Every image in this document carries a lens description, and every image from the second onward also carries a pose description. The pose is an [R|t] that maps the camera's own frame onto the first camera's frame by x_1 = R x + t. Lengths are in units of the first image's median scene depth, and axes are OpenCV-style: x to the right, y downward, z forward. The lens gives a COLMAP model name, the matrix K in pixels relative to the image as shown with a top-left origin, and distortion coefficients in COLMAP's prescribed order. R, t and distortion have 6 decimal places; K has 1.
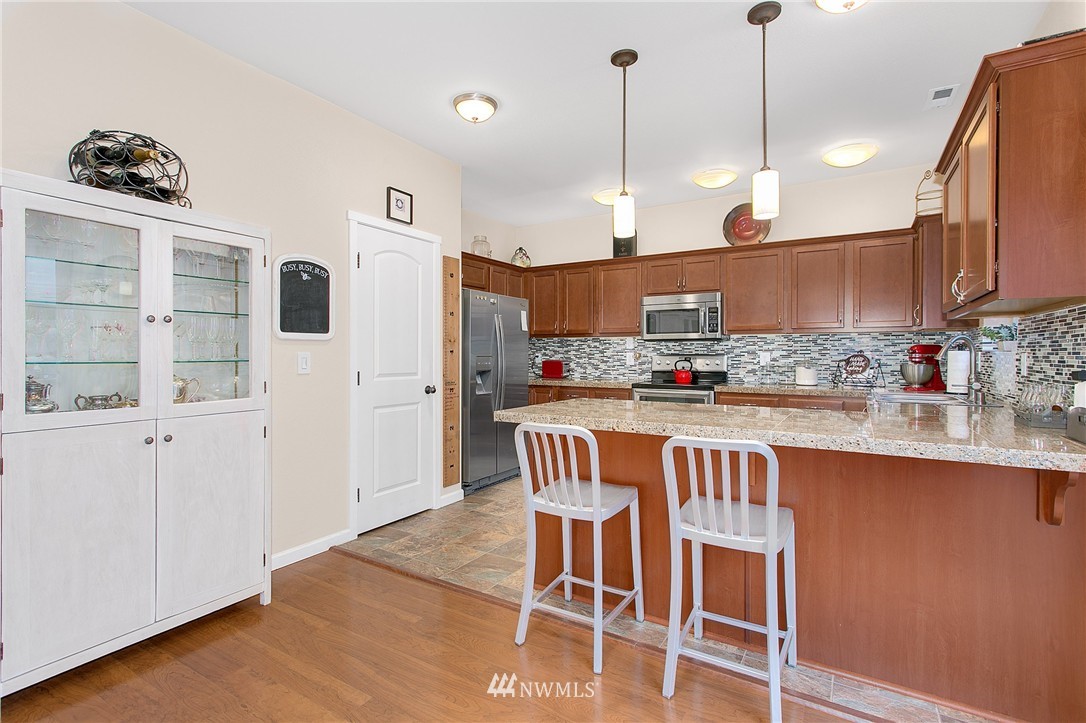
lens RADIAL K [[517.0, 0, 541.5], [0, 517.0, 360.1], [0, 0, 1]] dist [0.001208, -0.000940]
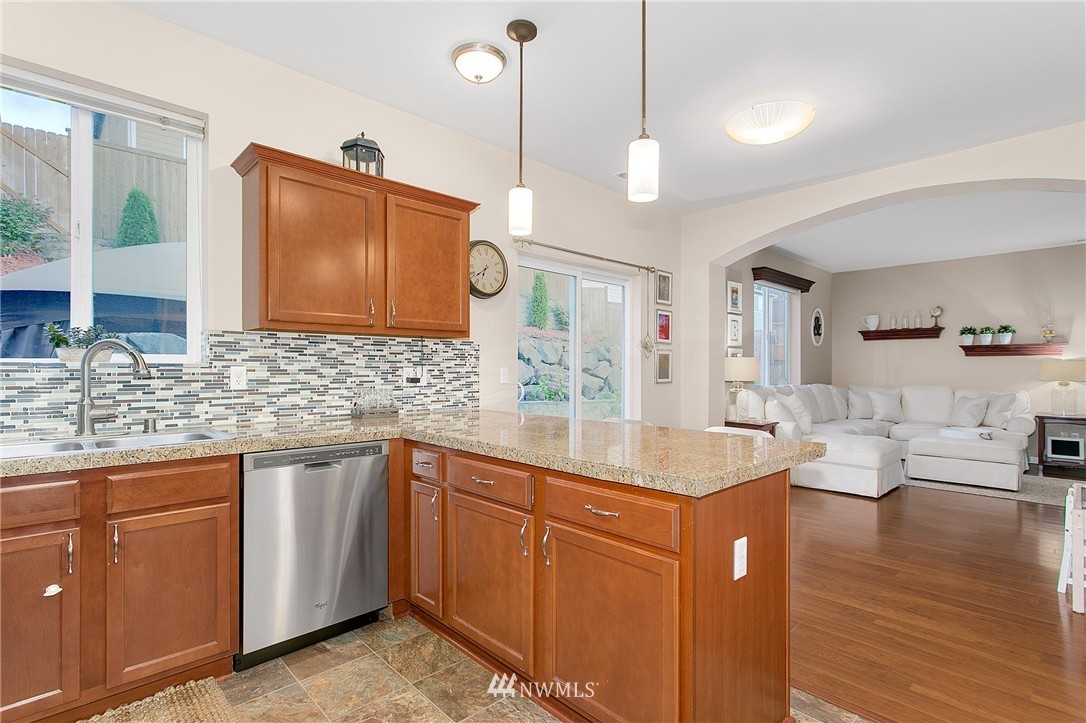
lens RADIAL K [[517.0, 0, 543.9], [0, 517.0, 370.8], [0, 0, 1]] dist [0.001208, -0.000940]
pose [[-0.965886, -0.007373, 0.258861, 0.060184], [-0.002341, 0.999802, 0.019745, -0.014312], [-0.258956, 0.018466, -0.965713, 0.977316]]
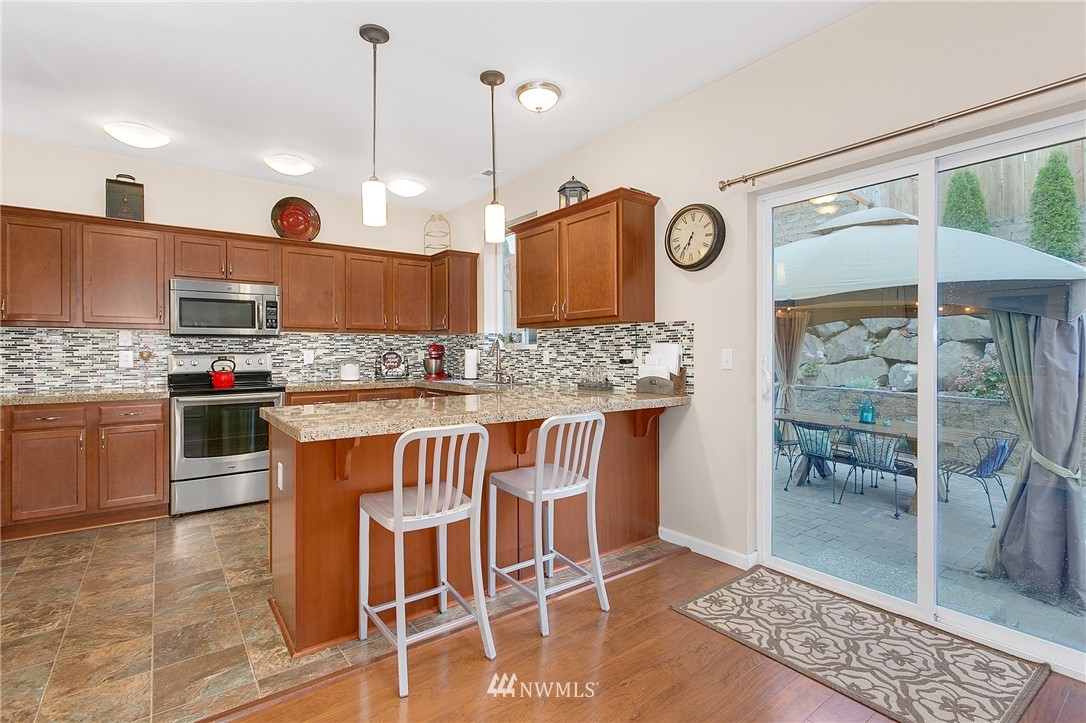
lens RADIAL K [[517.0, 0, 541.7], [0, 517.0, 353.3], [0, 0, 1]] dist [0.001208, -0.000940]
pose [[0.360539, -0.004493, 0.932733, -0.343664], [0.015690, 0.999876, -0.001249, -0.001302], [-0.932612, 0.015085, 0.360565, 0.220604]]
